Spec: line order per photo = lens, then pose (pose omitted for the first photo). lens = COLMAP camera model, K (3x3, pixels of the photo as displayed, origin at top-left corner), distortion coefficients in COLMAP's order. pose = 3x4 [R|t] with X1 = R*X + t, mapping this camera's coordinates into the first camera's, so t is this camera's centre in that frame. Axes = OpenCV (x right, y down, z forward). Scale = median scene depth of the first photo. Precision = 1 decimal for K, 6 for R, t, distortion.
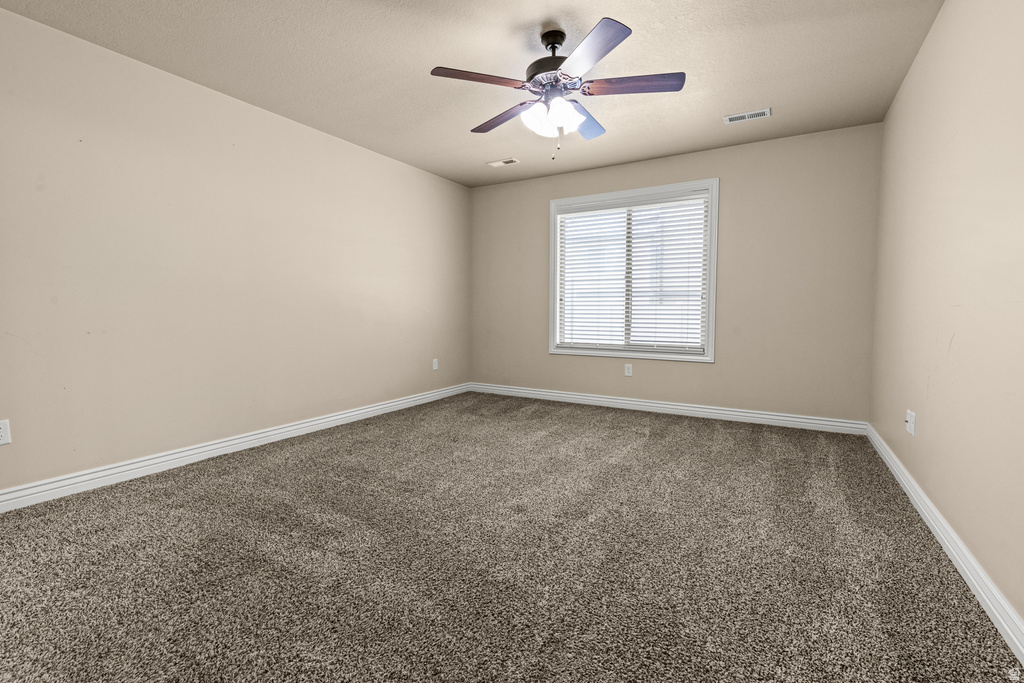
lens RADIAL K [[471.4, 0, 524.6], [0, 471.4, 342.4], [0, 0, 1]] dist [0.004294, 0.000449]
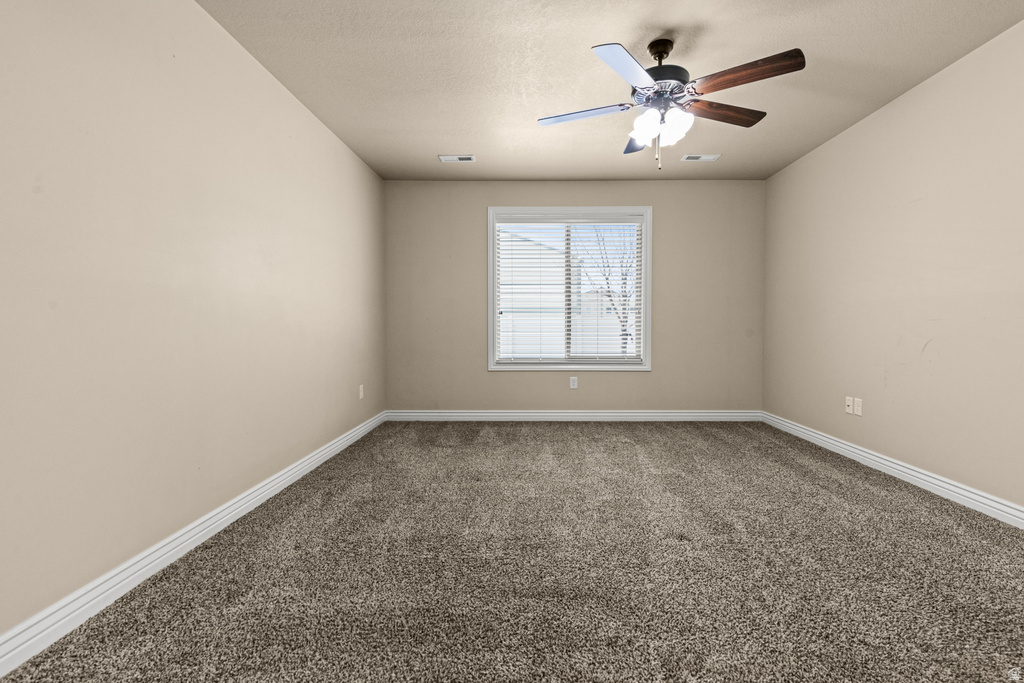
lens RADIAL K [[471.4, 0, 524.6], [0, 471.4, 342.4], [0, 0, 1]] dist [0.004294, 0.000449]
pose [[0.859833, -0.021020, 0.510143, -0.422102], [0.036973, 0.999092, -0.021150, -0.011389], [-0.509236, 0.037047, 0.859829, 0.193864]]
